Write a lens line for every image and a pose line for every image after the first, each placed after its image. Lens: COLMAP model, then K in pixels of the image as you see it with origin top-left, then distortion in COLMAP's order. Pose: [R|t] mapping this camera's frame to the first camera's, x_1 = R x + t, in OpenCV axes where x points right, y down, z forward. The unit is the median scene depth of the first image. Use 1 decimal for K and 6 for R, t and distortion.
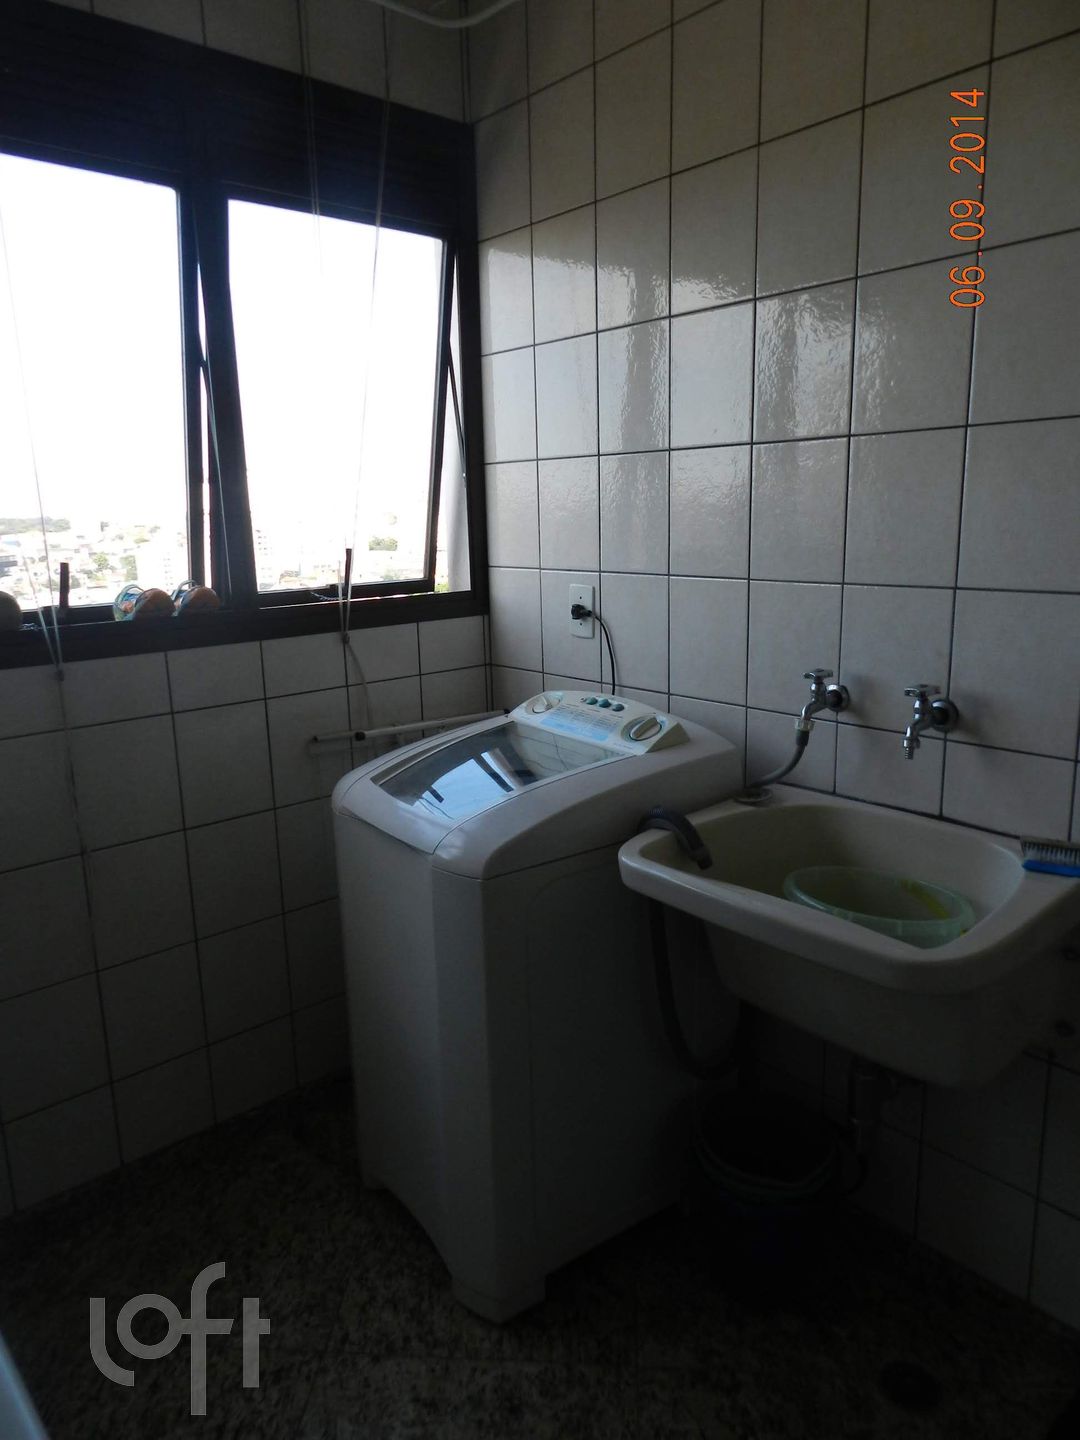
lens RADIAL K [[978.0, 0, 539.9], [0, 978.0, 720.8], [0, 0, 1]] dist [0.021531, -0.010334]
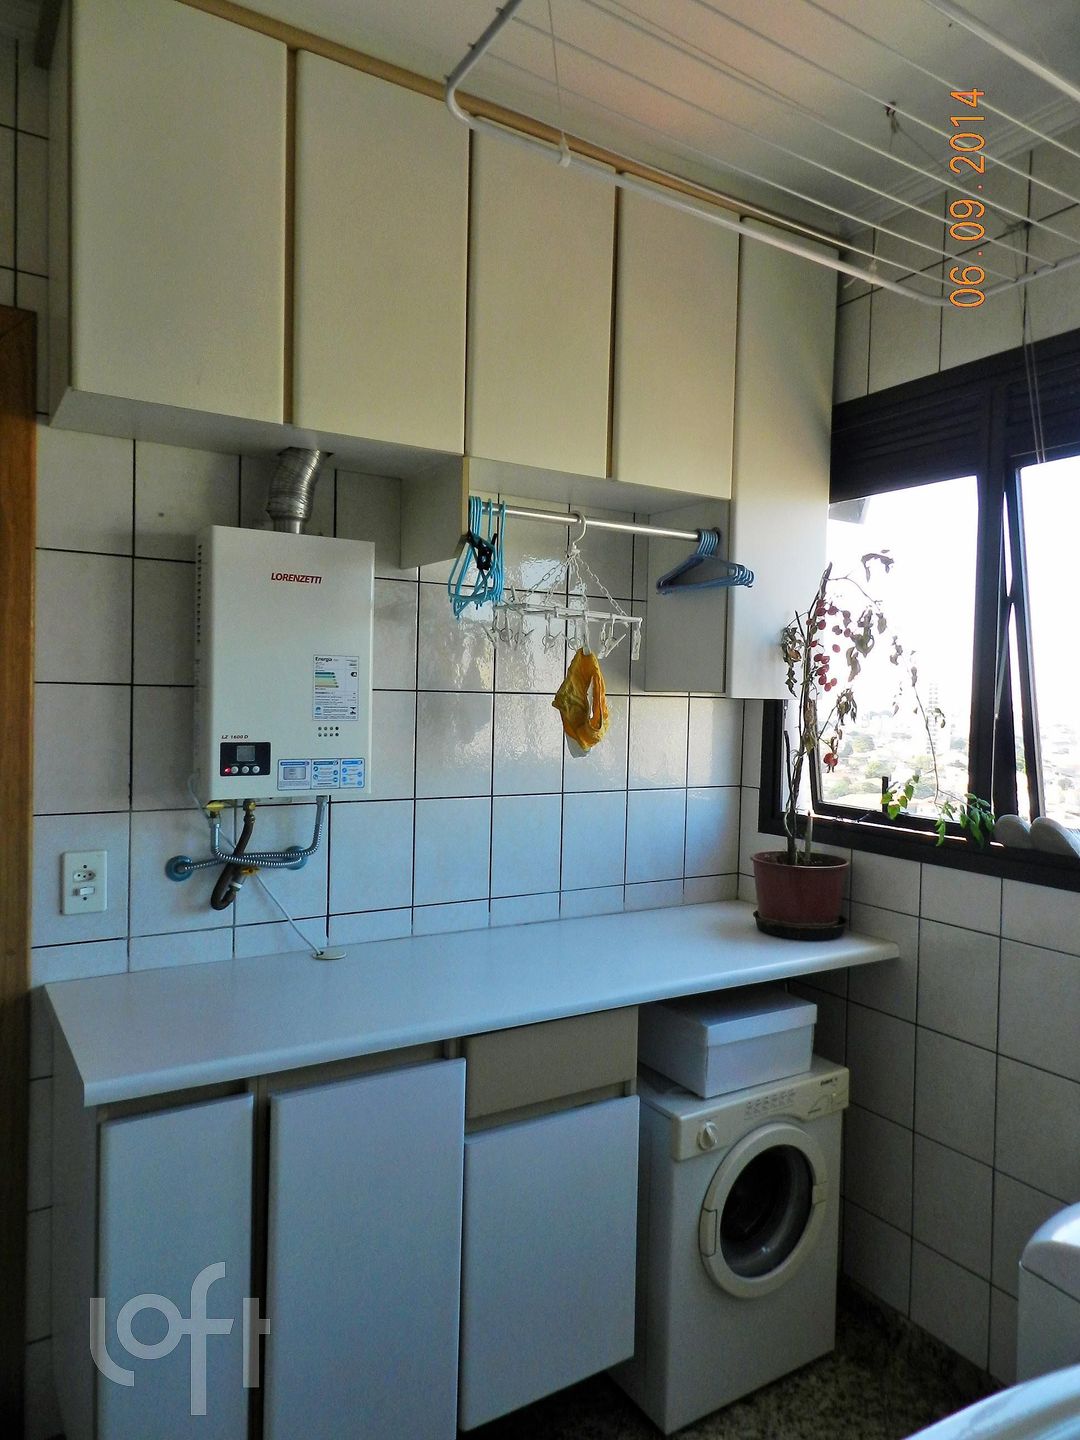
lens RADIAL K [[978.0, 0, 541.2], [0, 978.0, 720.2], [0, 0, 1]] dist [0.021531, -0.010334]
pose [[-0.168613, 0.049318, -0.984448, 0.864829], [-0.240112, 0.966606, 0.089550, -0.239695], [0.955989, 0.251477, -0.151140, 0.752961]]
